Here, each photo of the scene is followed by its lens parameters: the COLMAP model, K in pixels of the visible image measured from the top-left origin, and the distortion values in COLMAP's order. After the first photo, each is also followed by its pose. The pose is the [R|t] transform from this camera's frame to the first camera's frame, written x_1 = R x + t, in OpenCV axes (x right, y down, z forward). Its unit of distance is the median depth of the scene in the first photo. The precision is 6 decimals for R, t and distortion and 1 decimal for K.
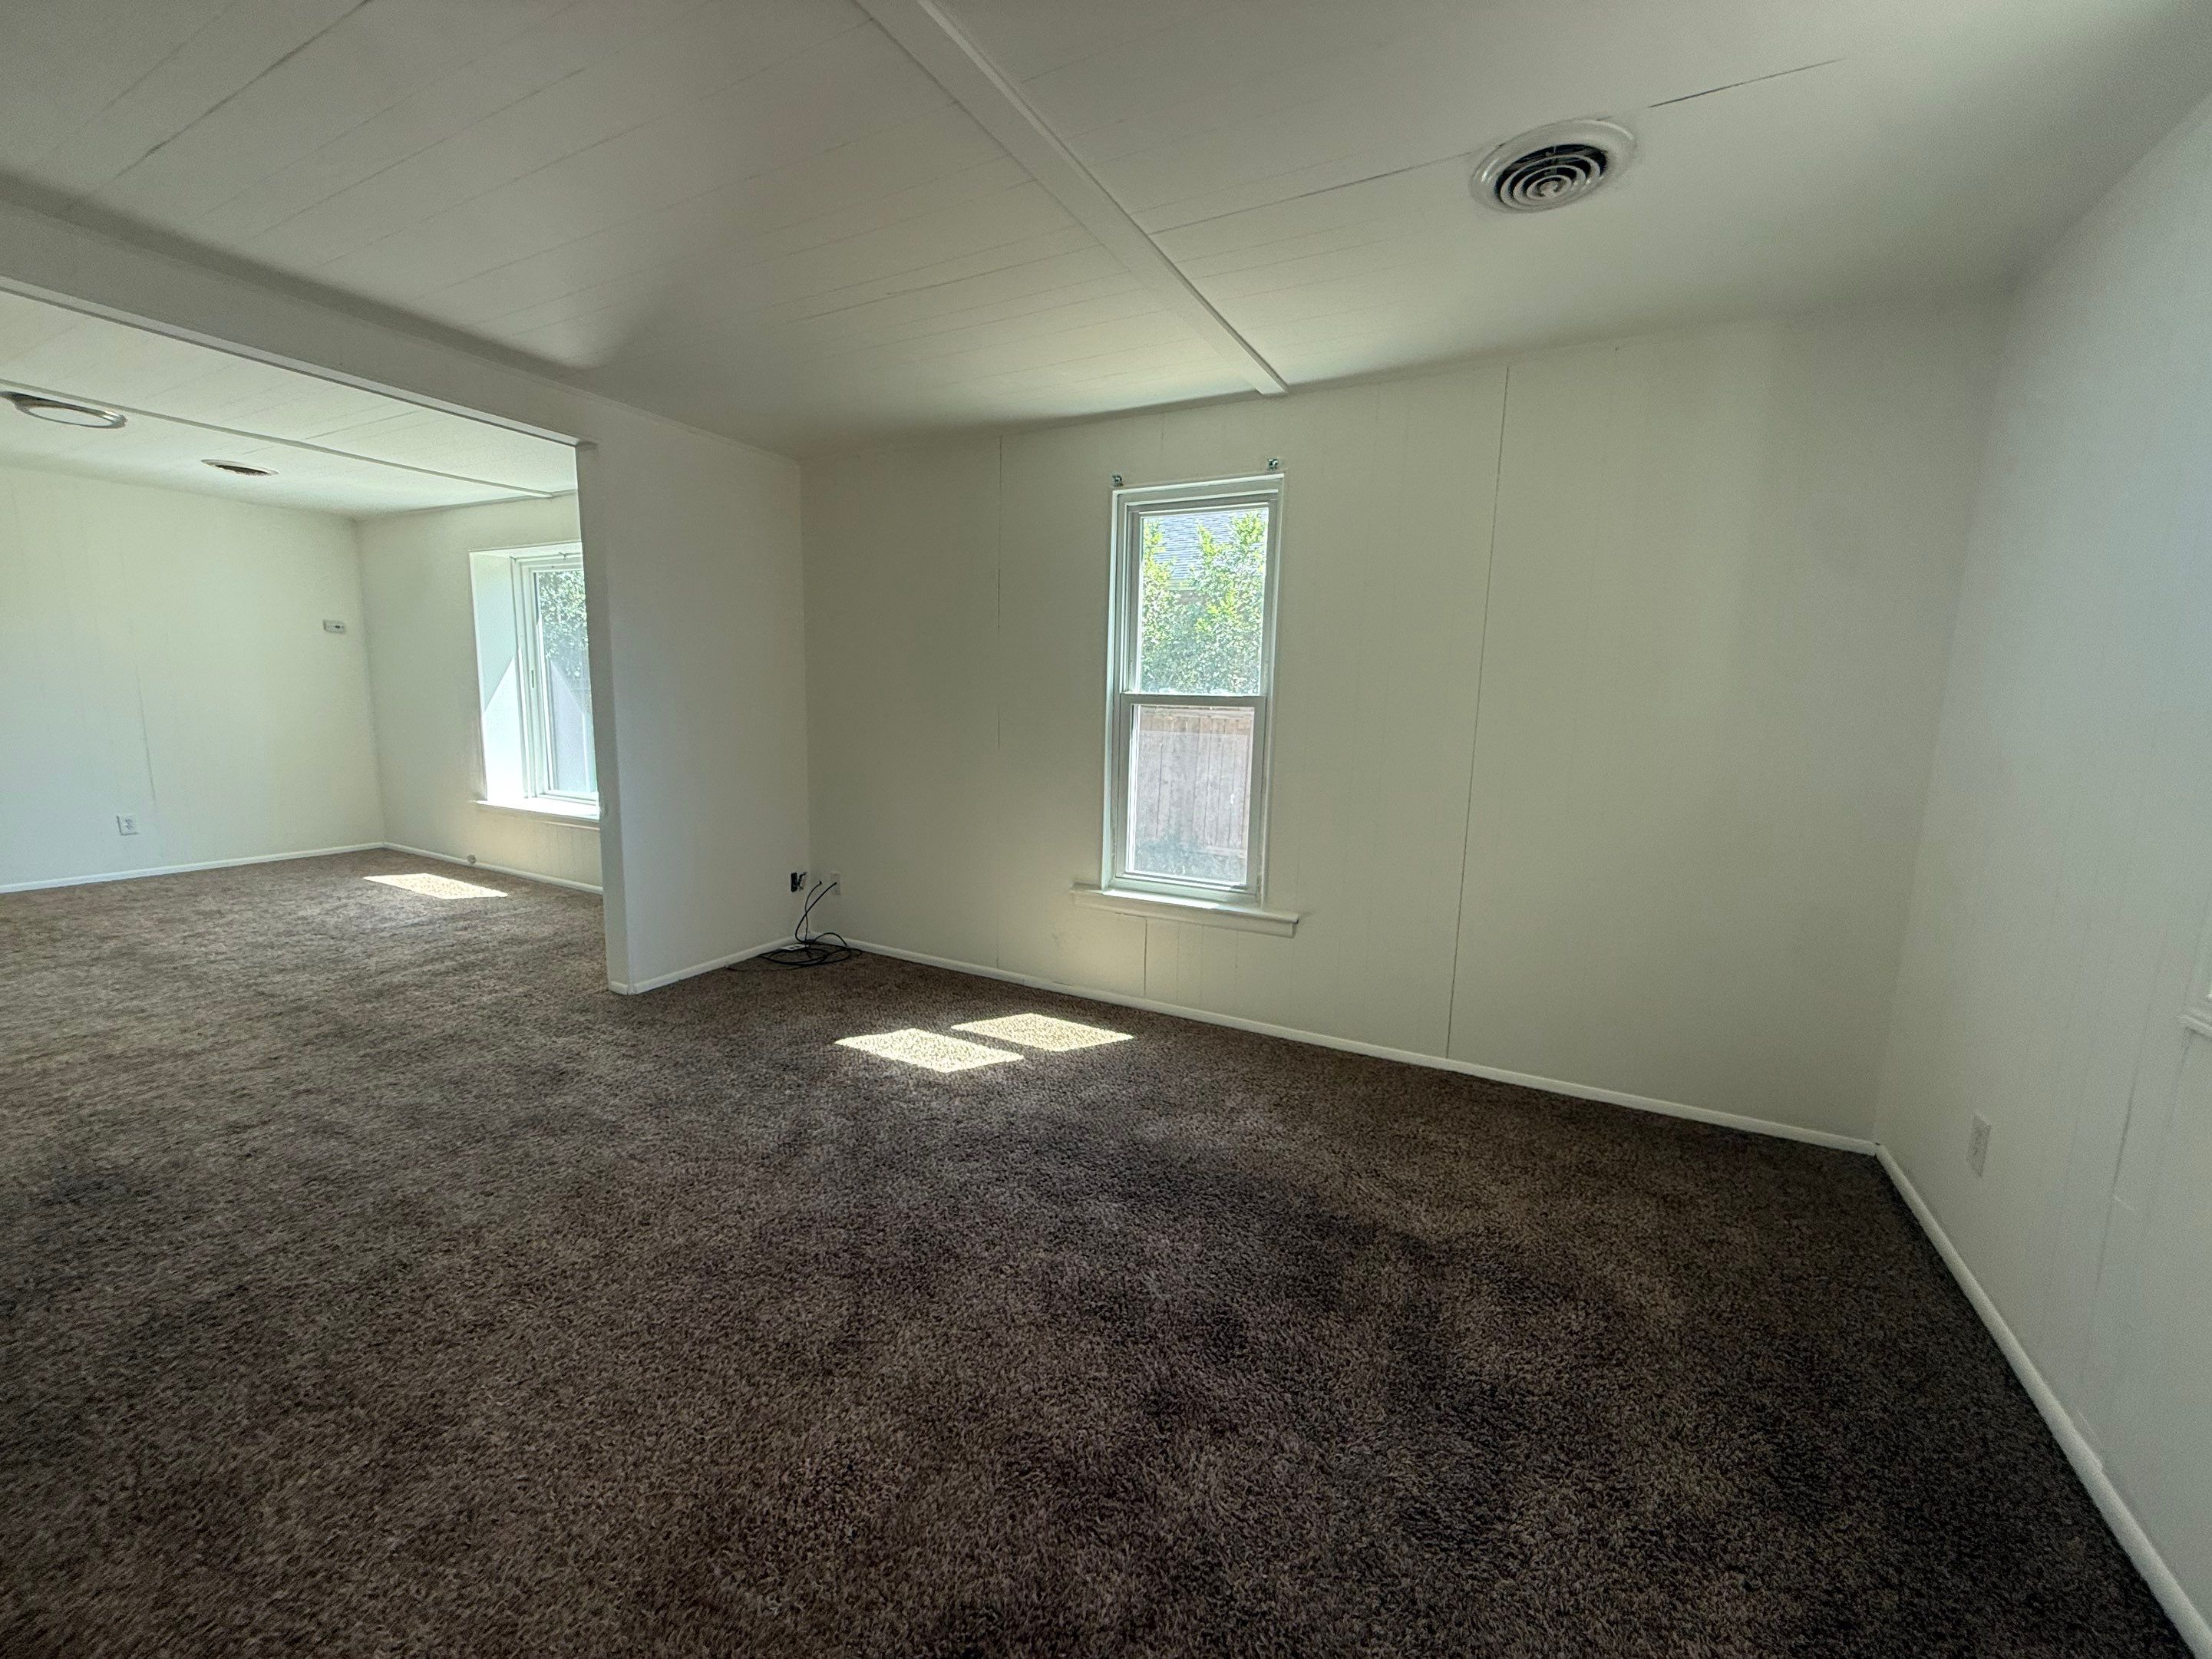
lens RADIAL K [[885.6, 0, 1100.5], [0, 885.6, 820.8], [0, 0, 1]] dist [-0.001440, -0.000299]
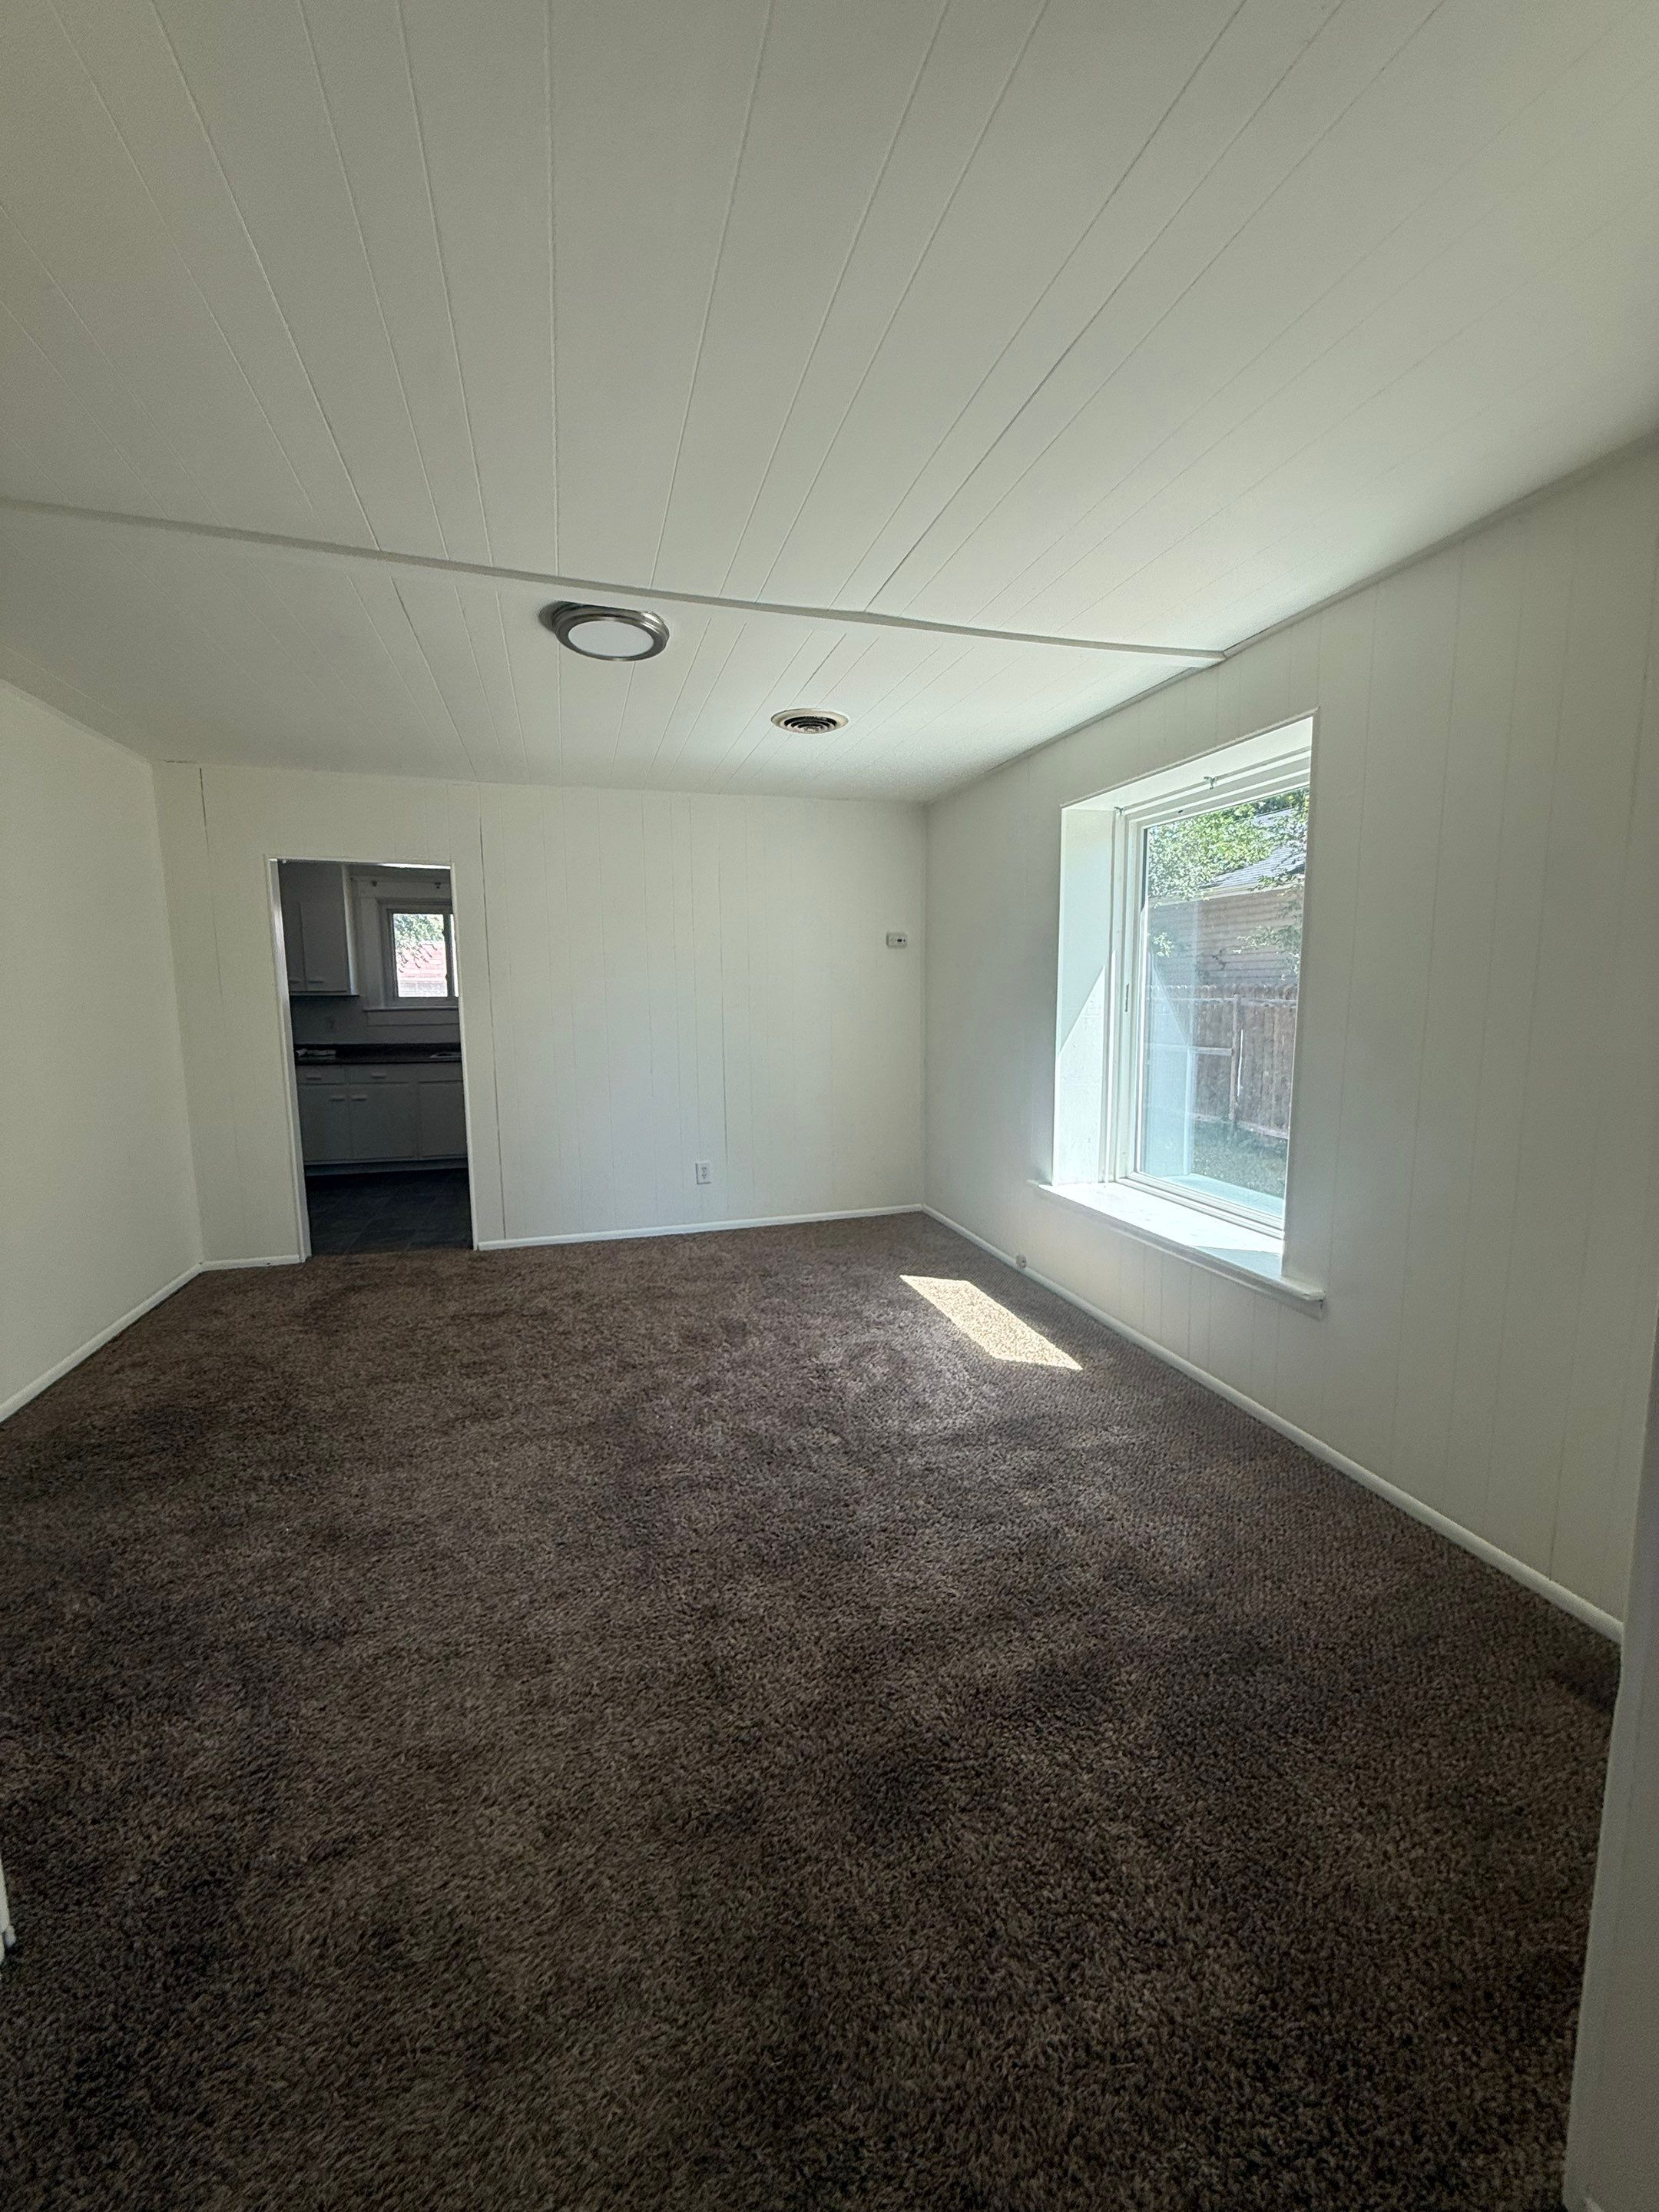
lens RADIAL K [[885.7, 0, 831.8], [0, 885.7, 1104.0], [0, 0, 1]] dist [-0.001440, -0.000299]
pose [[0.706642, 0.058868, -0.705118, -0.377307], [-0.073475, 0.997251, 0.009624, -0.084639], [0.703746, 0.045008, 0.709024, 0.450743]]
